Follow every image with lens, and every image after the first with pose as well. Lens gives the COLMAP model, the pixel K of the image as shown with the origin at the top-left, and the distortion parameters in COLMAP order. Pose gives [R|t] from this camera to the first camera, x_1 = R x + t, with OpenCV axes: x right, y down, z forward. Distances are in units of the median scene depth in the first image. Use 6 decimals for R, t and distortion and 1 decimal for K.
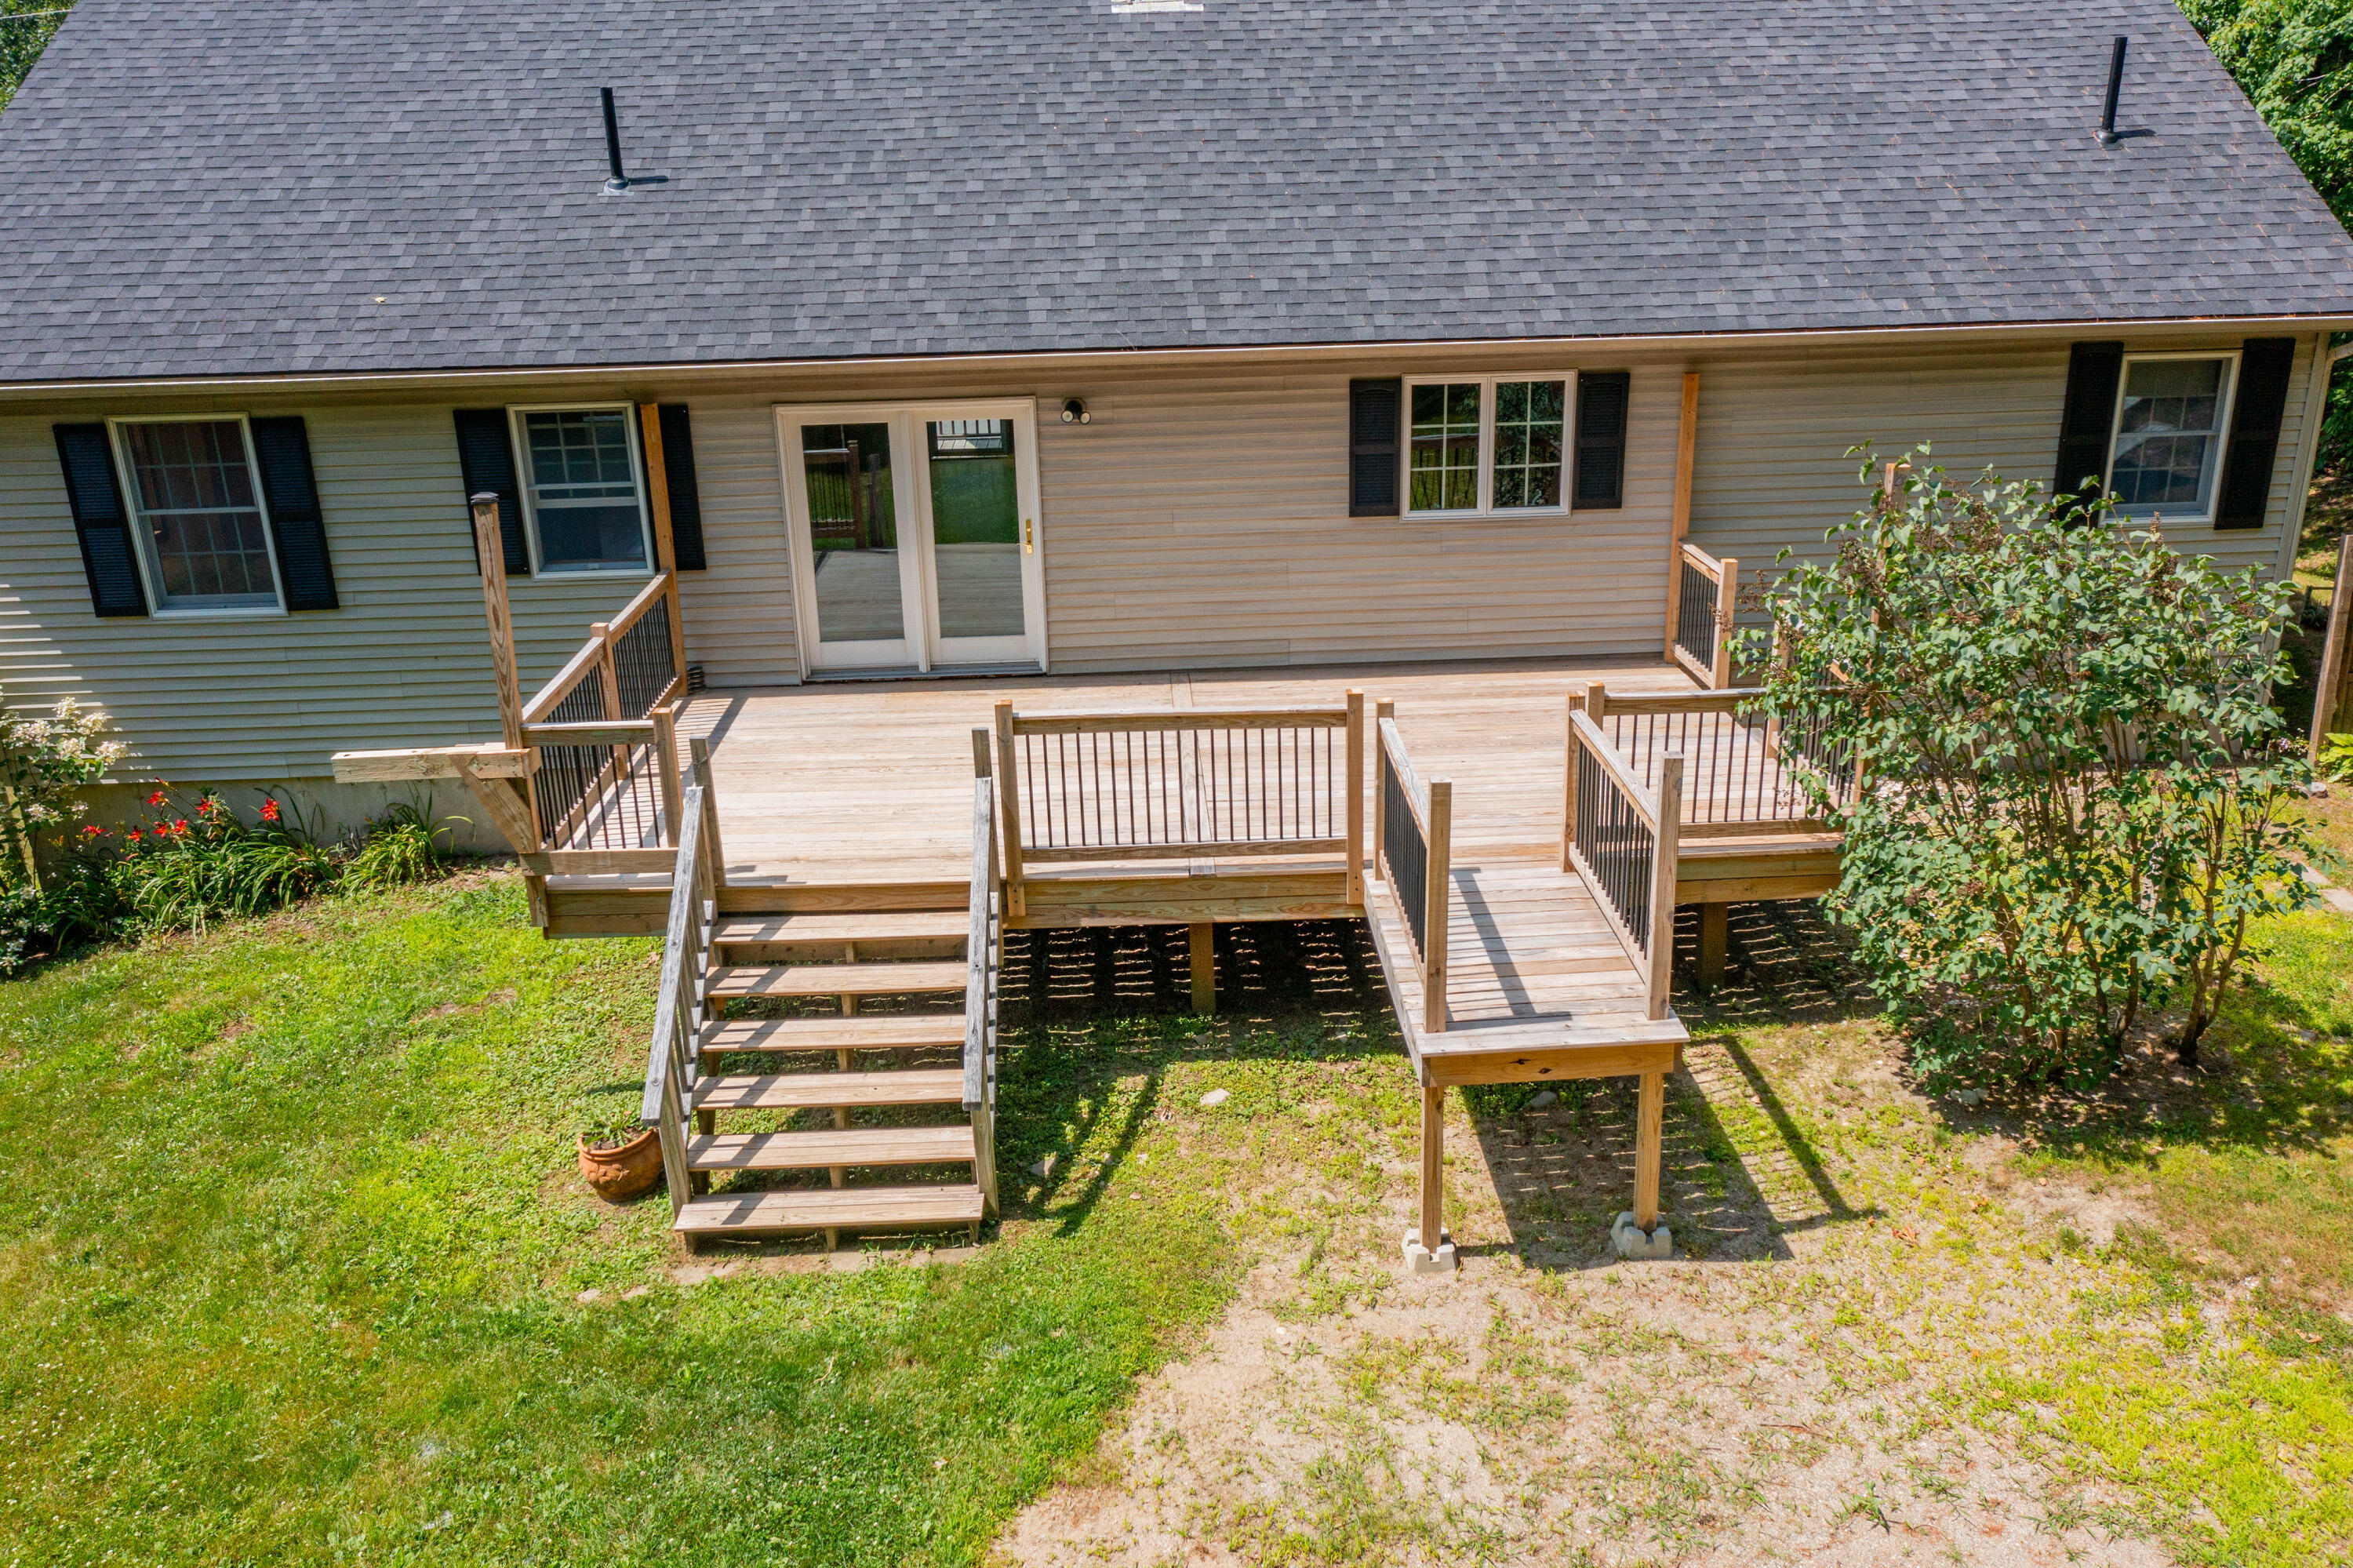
lens RADIAL K [[1868.5, 0, 1190.6], [0, 1868.5, 781.6], [0, 0, 1]] dist [-0.007458, 0.002916]
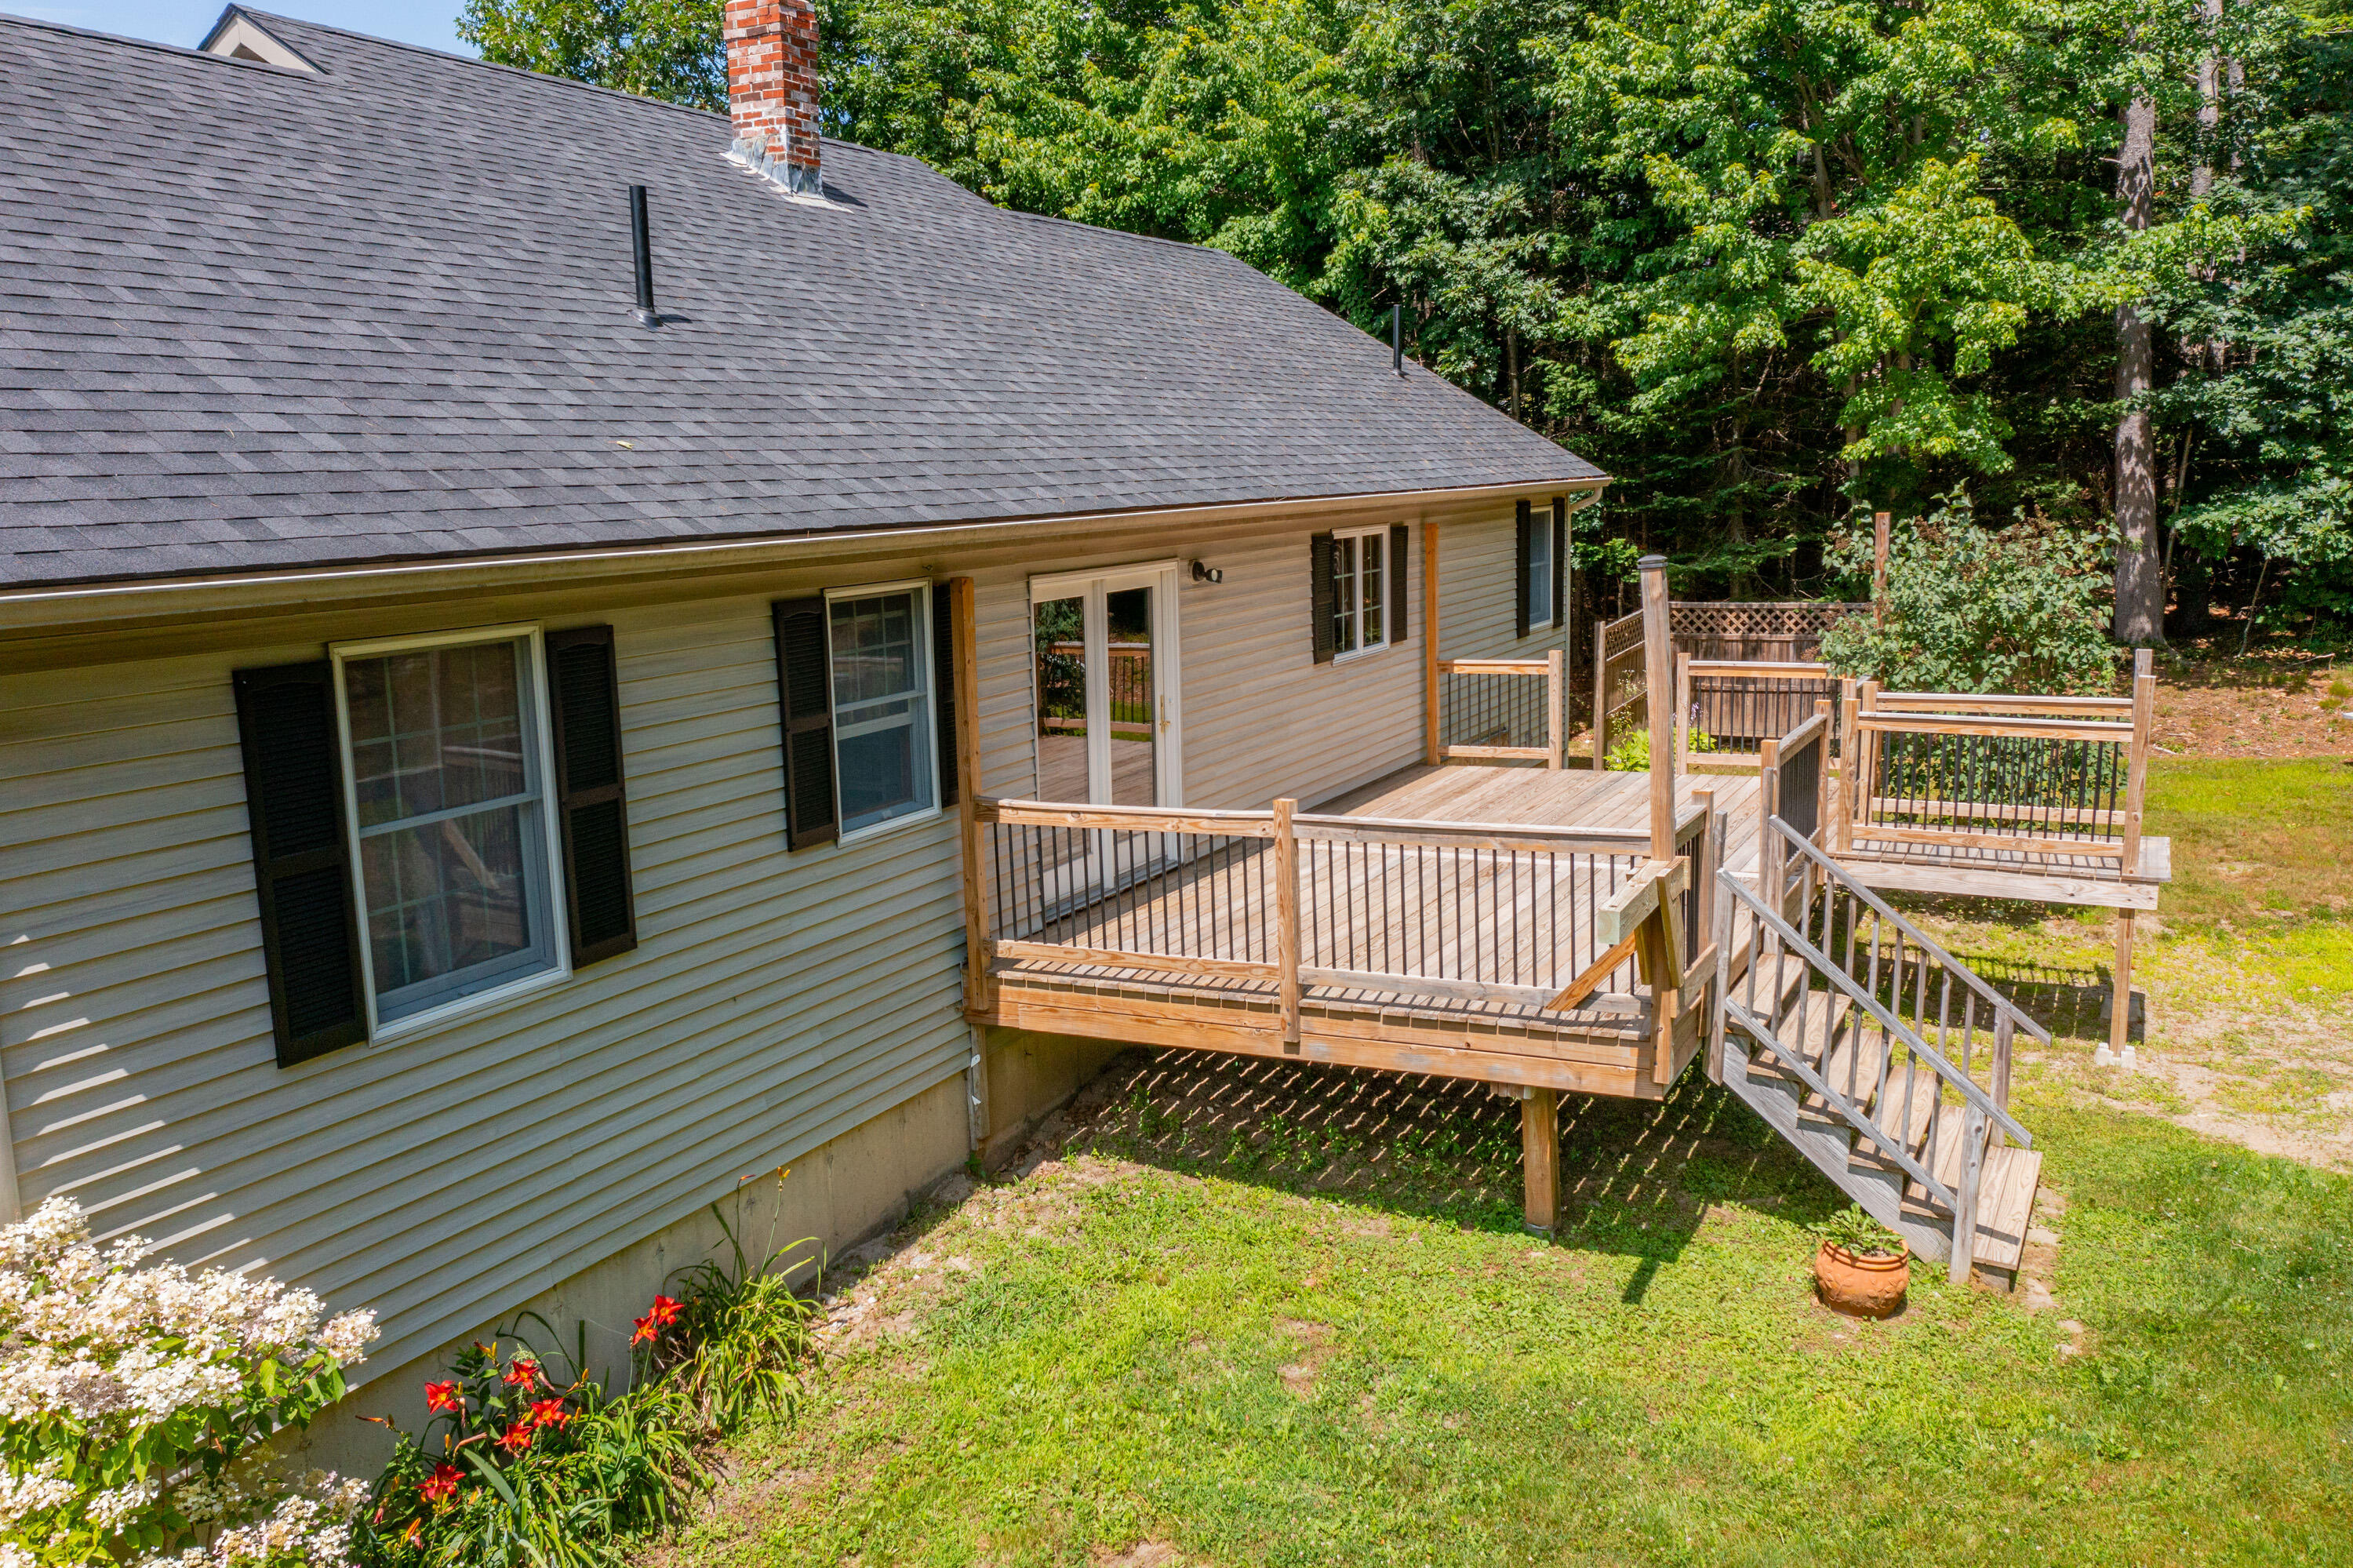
lens RADIAL K [[1868.5, 0, 1190.6], [0, 1868.5, 781.6], [0, 0, 1]] dist [-0.007458, 0.002916]
pose [[0.487010, -0.135468, 0.862826, -0.926034], [0.319023, 0.947228, -0.031349, -0.071922], [-0.813047, 0.290529, 0.504527, 0.575644]]
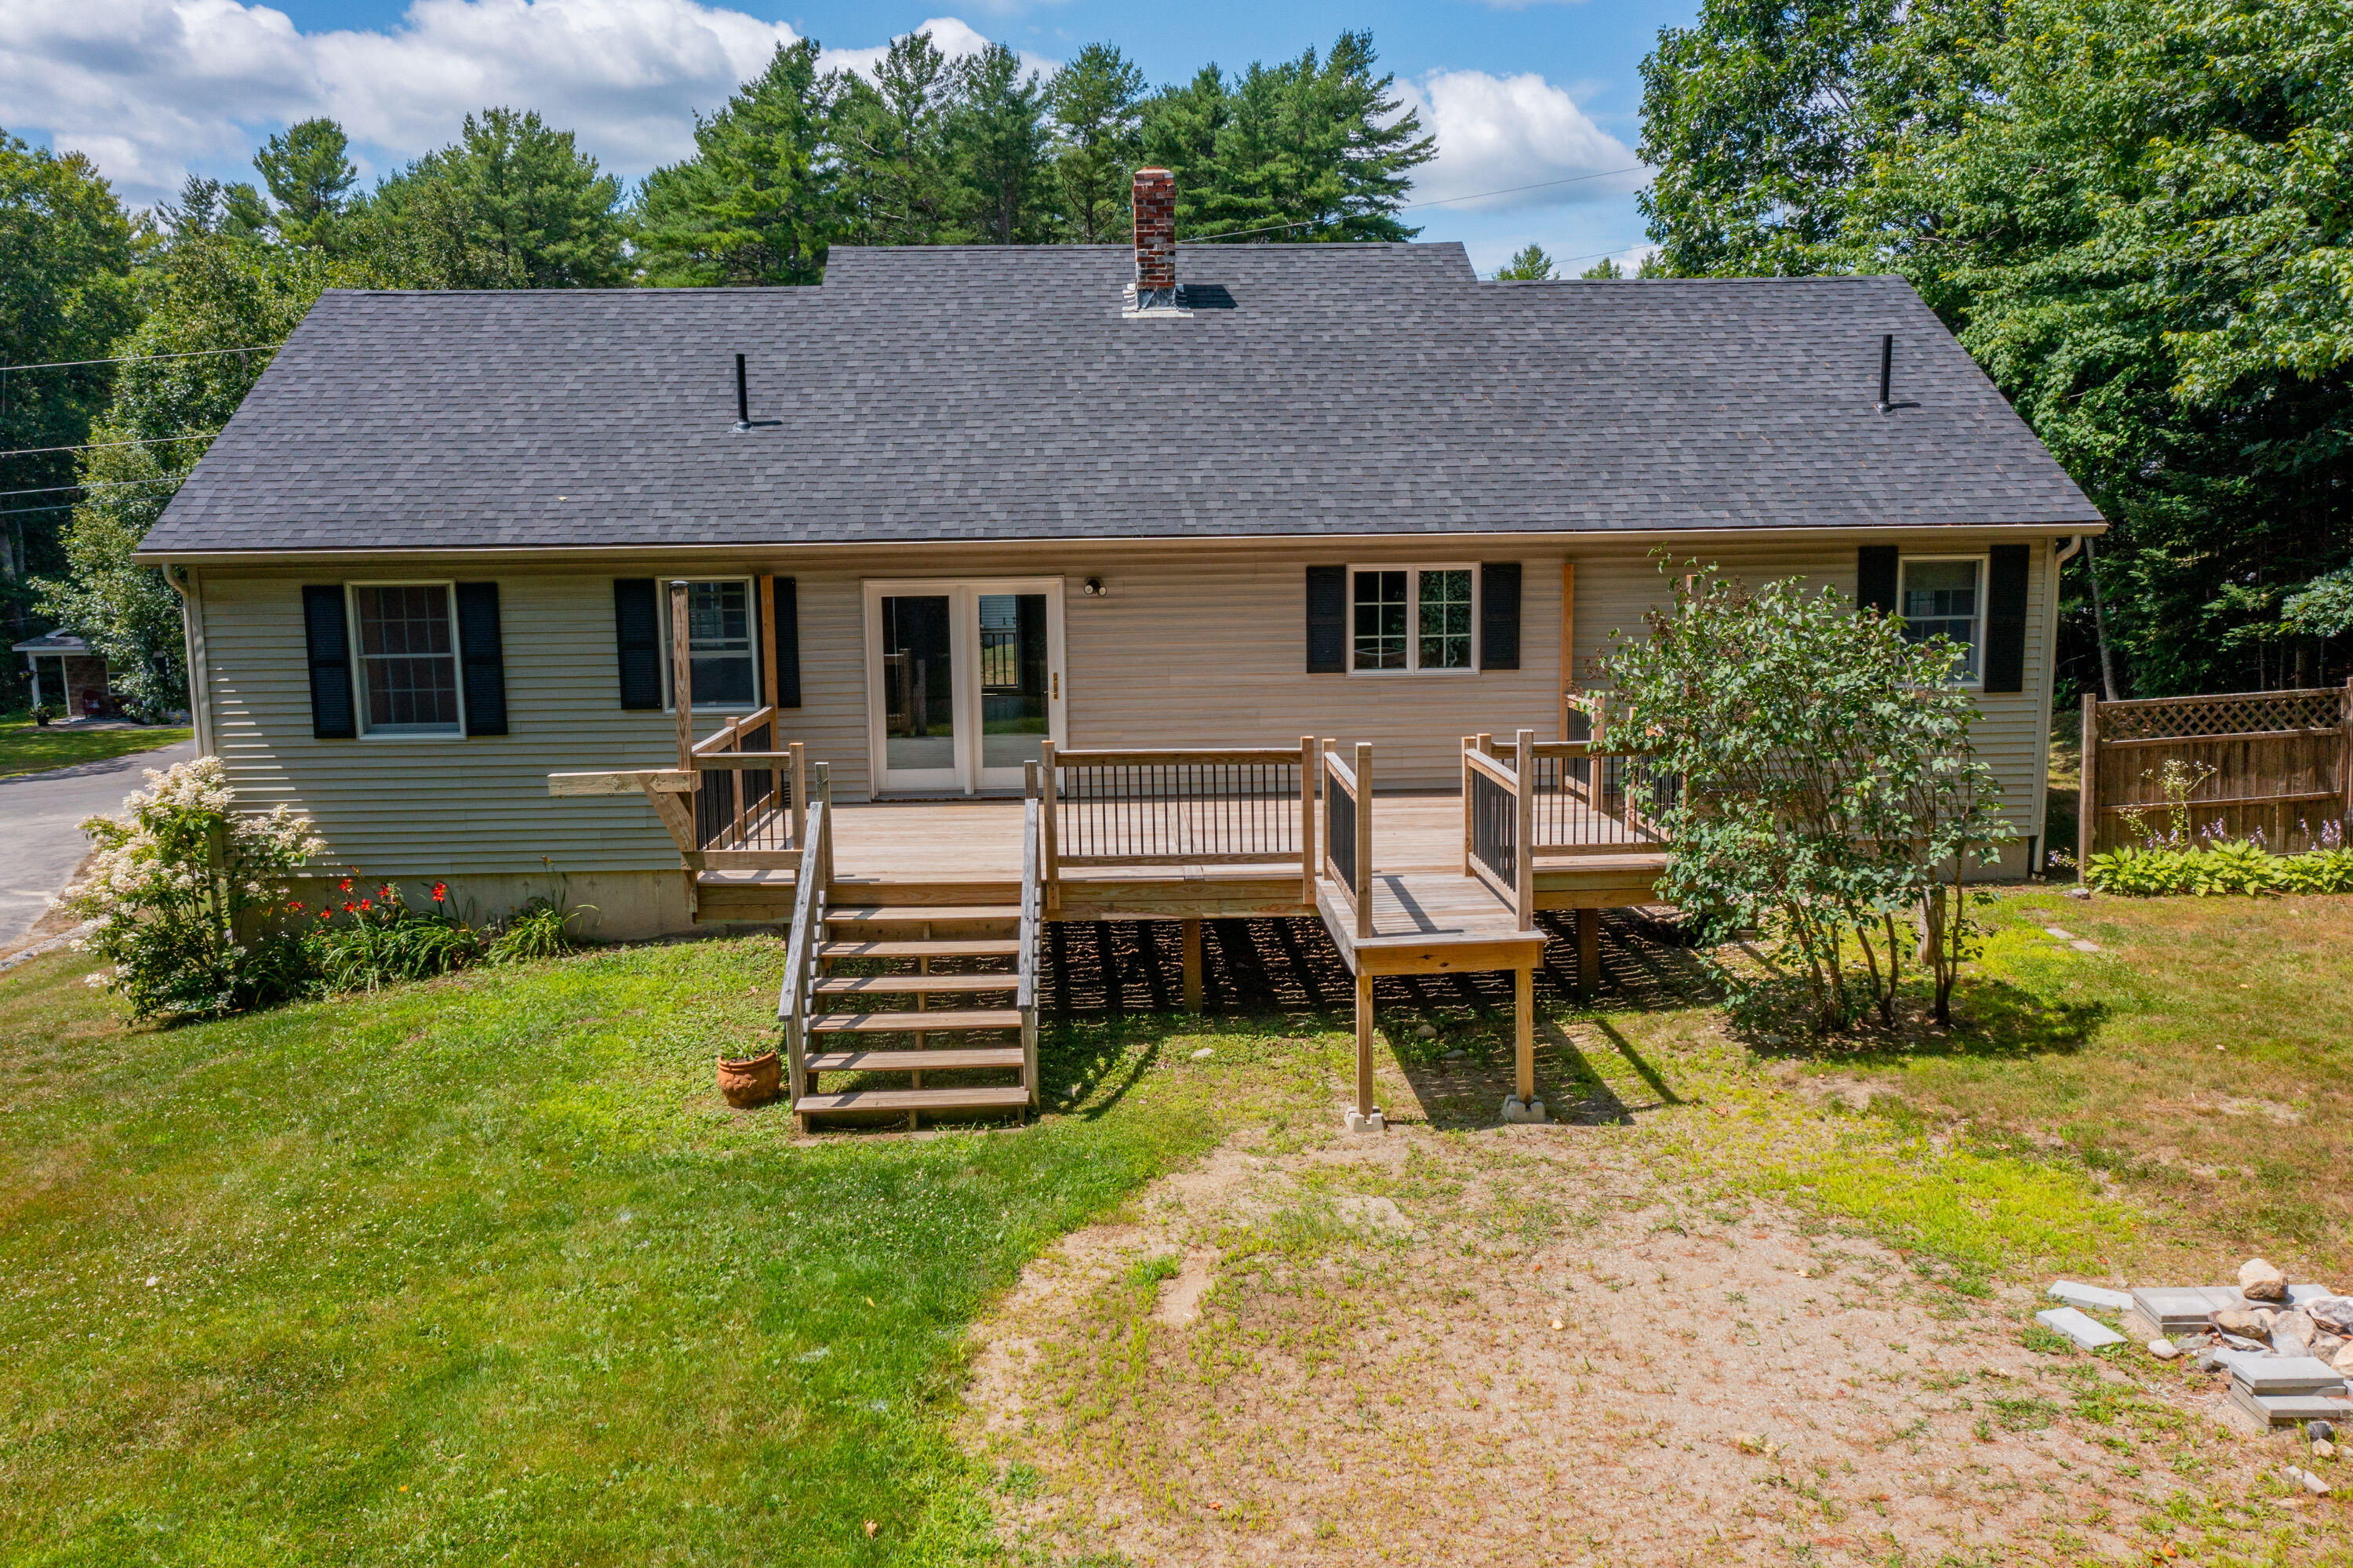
lens RADIAL K [[1868.5, 0, 1190.6], [0, 1868.5, 781.6], [0, 0, 1]] dist [-0.007458, 0.002916]
pose [[0.999876, 0.008598, 0.013223, -0.011525], [-0.005755, 0.979435, -0.201679, 0.201595], [-0.014685, 0.201578, 0.979362, -0.251596]]
